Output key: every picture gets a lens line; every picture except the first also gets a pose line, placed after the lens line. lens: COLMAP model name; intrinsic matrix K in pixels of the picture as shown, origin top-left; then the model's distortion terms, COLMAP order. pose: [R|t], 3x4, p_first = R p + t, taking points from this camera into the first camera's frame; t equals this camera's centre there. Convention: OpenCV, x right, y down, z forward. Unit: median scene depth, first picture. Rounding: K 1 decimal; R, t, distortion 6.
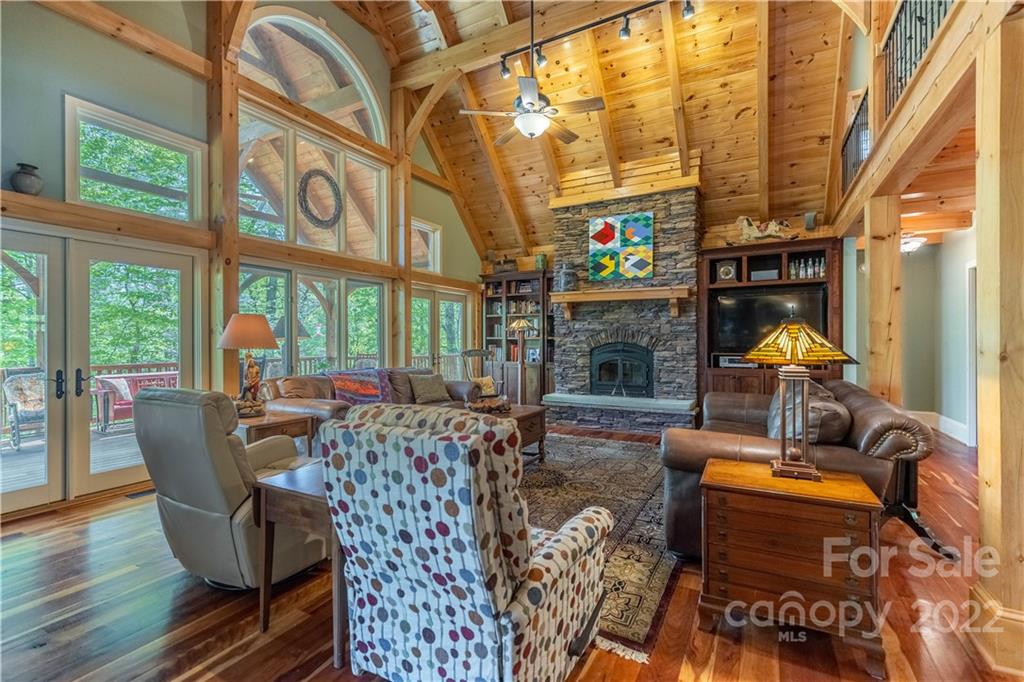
lens RADIAL K [[465.9, 0, 508.2], [0, 465.9, 343.1], [0, 0, 1]] dist [0.006805, -0.000336]
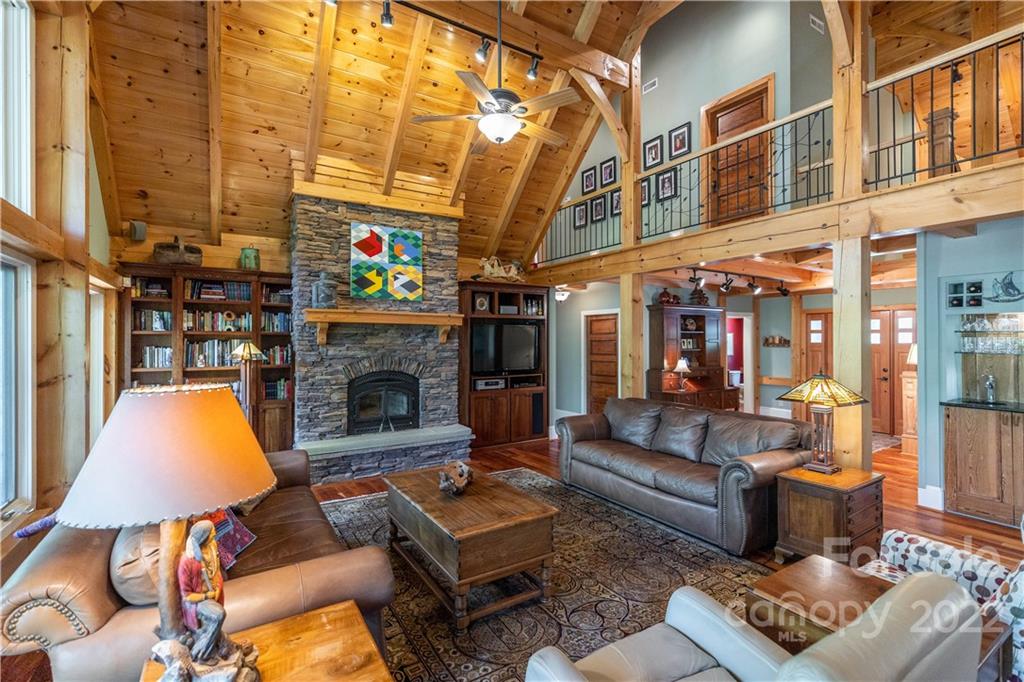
lens RADIAL K [[465.9, 0, 513.7], [0, 465.9, 339.1], [0, 0, 1]] dist [0.006805, -0.000336]
pose [[0.471526, 0.004279, 0.881842, -0.433702], [0.004923, 0.999960, -0.007484, -0.055123], [-0.881838, 0.007871, 0.471486, 0.381496]]
